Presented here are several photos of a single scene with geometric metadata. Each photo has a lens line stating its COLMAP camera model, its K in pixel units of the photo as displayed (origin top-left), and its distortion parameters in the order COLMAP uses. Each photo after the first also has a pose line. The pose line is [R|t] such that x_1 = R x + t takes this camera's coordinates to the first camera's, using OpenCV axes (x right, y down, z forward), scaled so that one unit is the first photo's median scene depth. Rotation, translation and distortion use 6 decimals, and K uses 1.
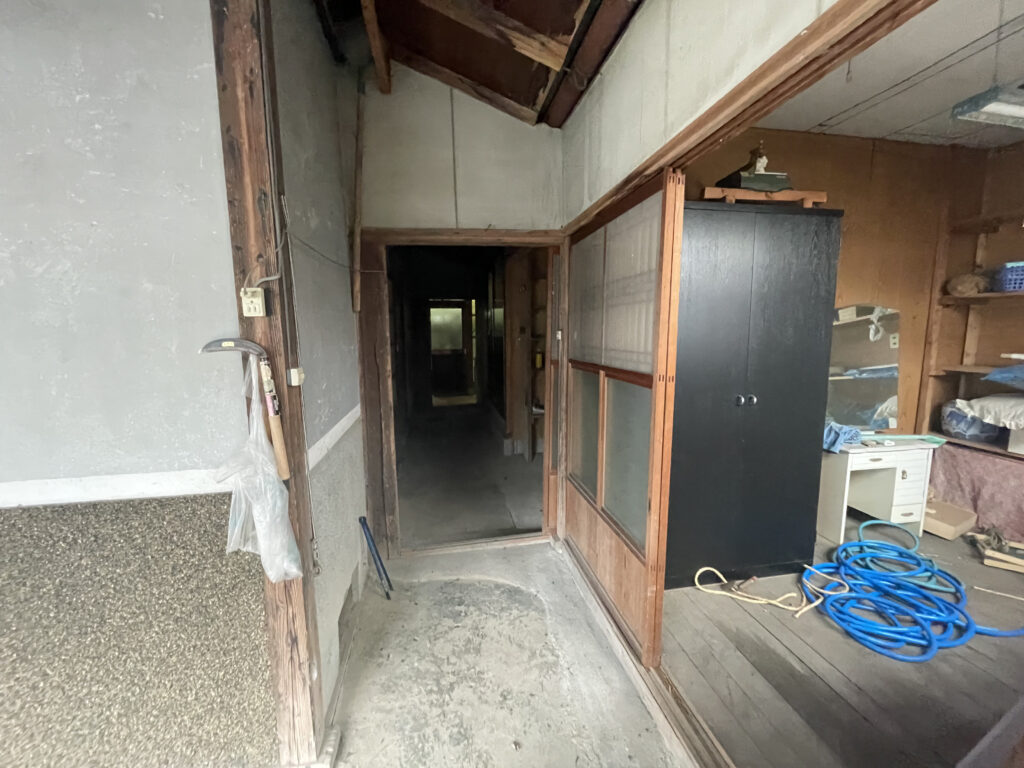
lens RADIAL K [[413.2, 0, 511.0], [0, 413.2, 383.3], [0, 0, 1]] dist [-0.002998, -0.000319]
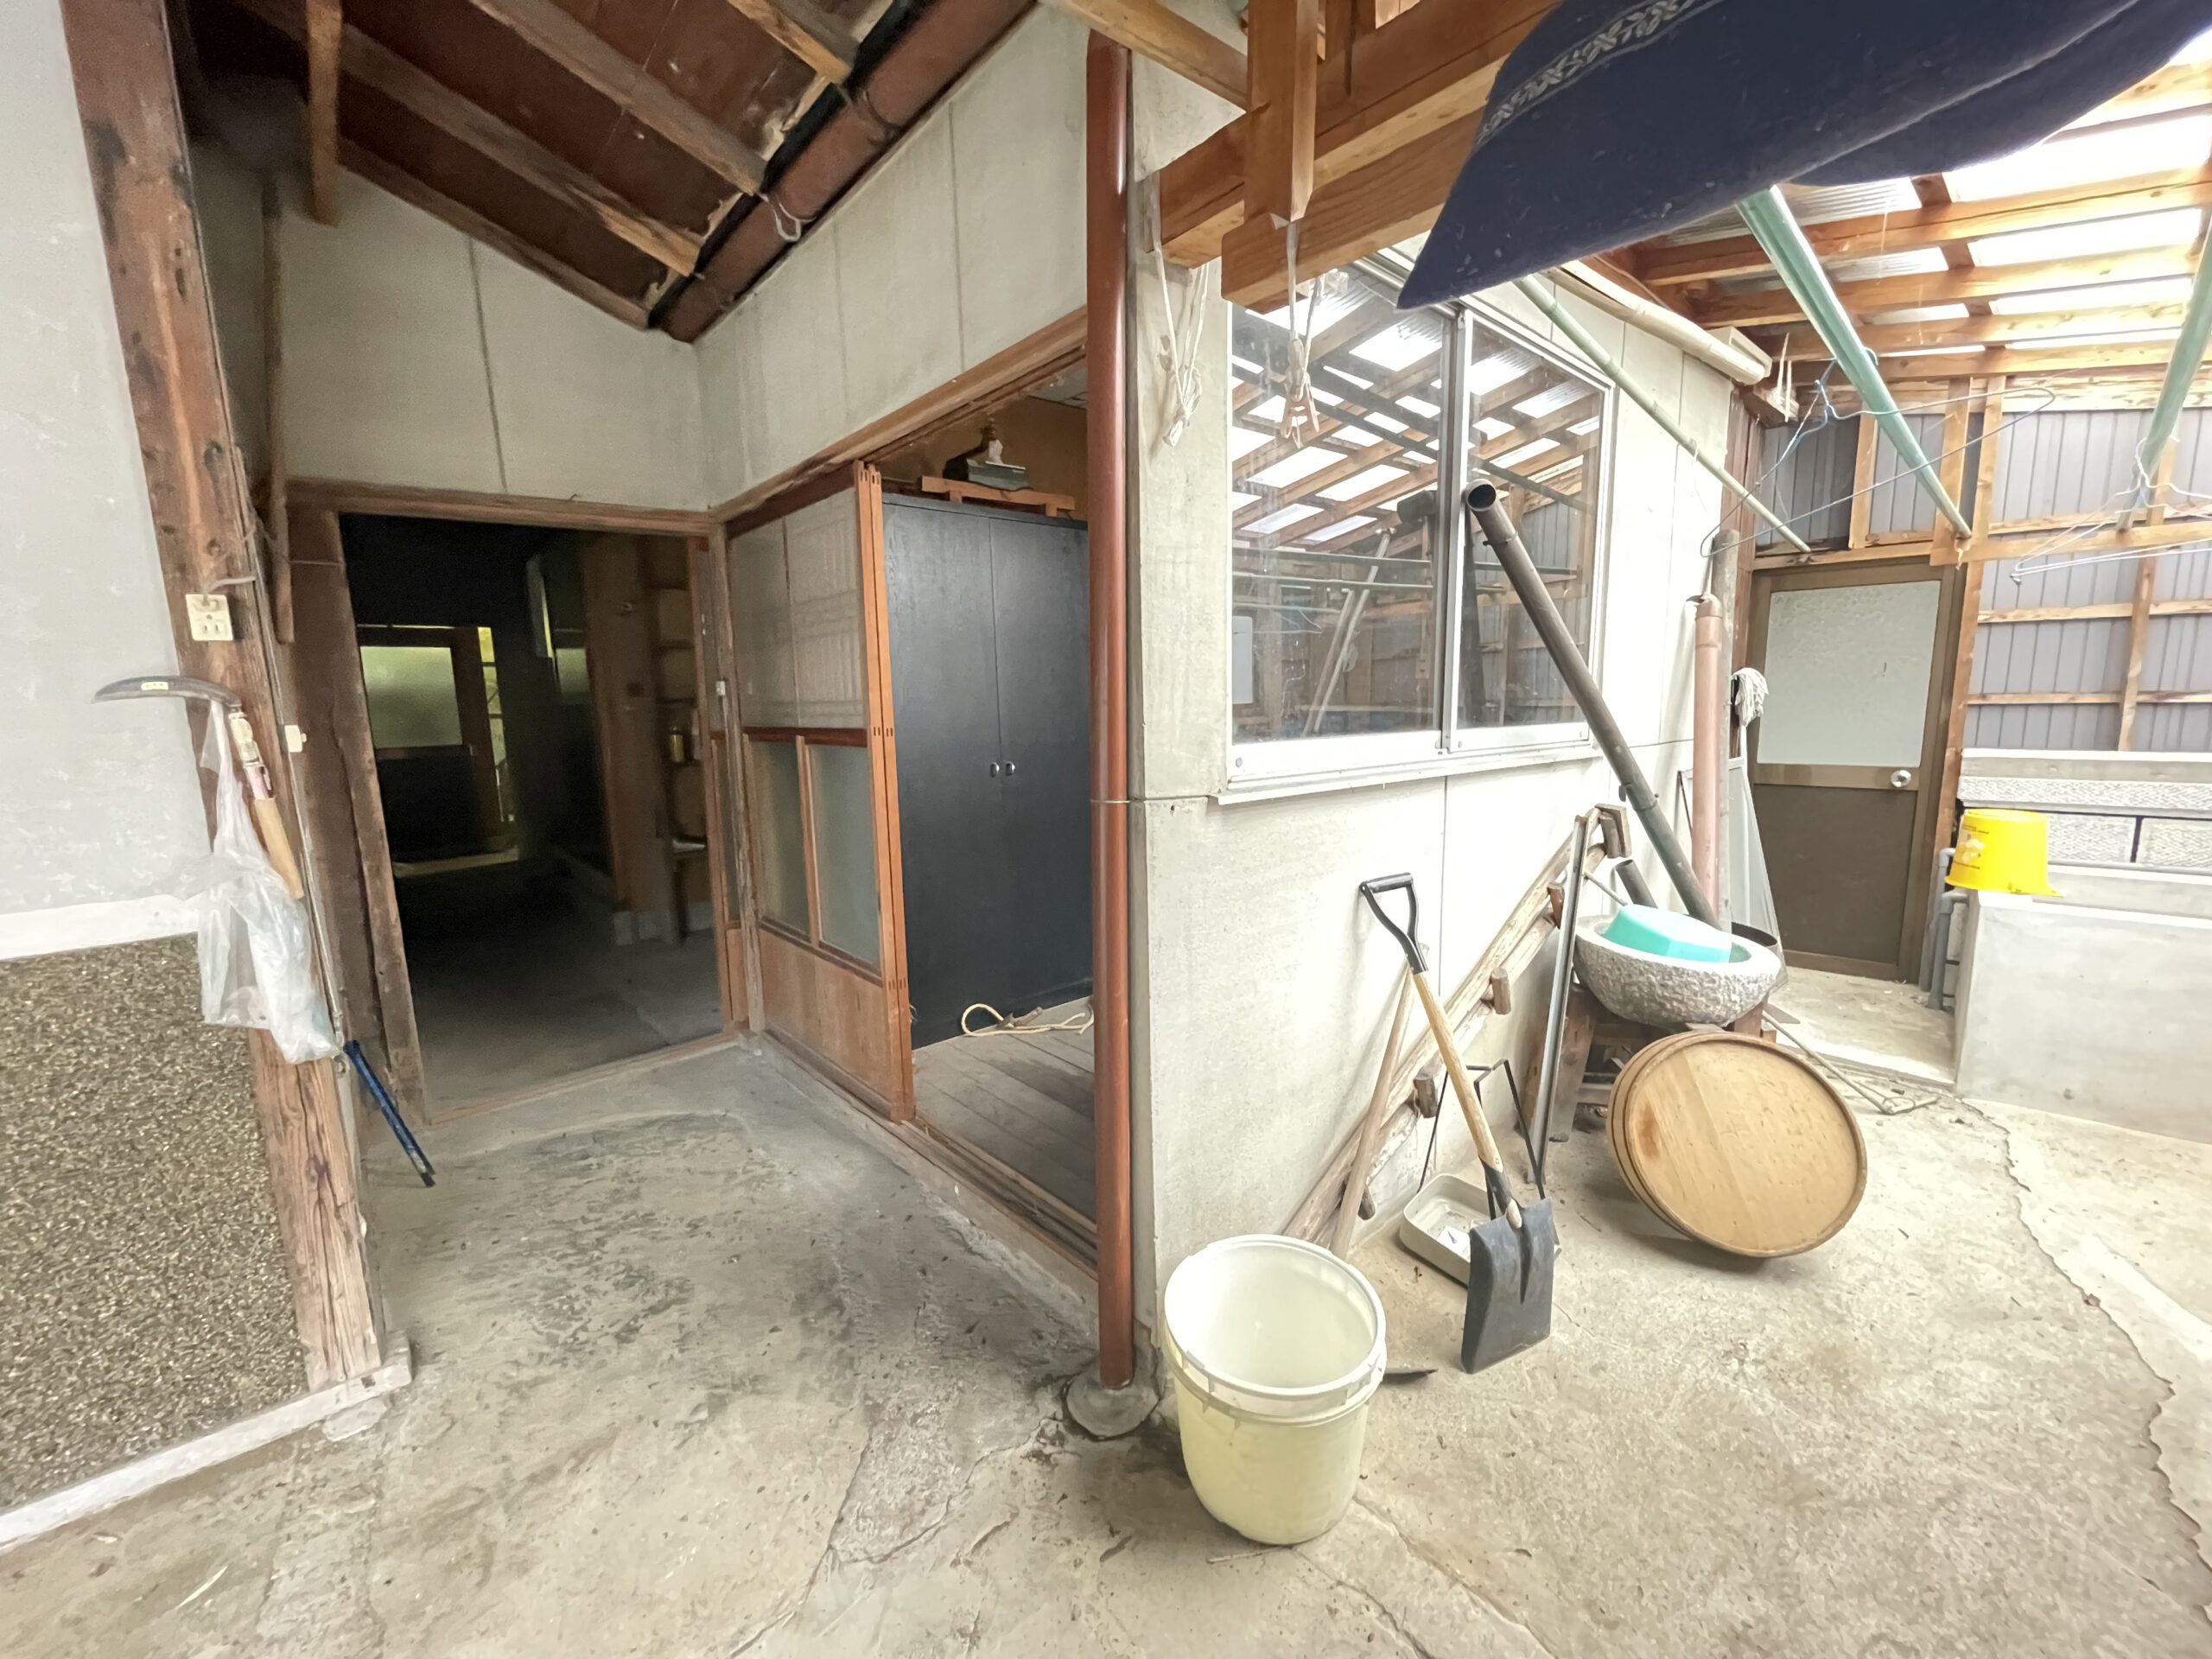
lens RADIAL K [[892.7, 0, 1105.7], [0, 892.7, 830.0], [0, 0, 1]] dist [-0.002998, -0.000319]
pose [[0.857962, -0.091664, 0.505468, -0.114631], [0.084284, 0.995735, 0.037511, 0.128244], [-0.506751, 0.010420, 0.862029, -0.578785]]
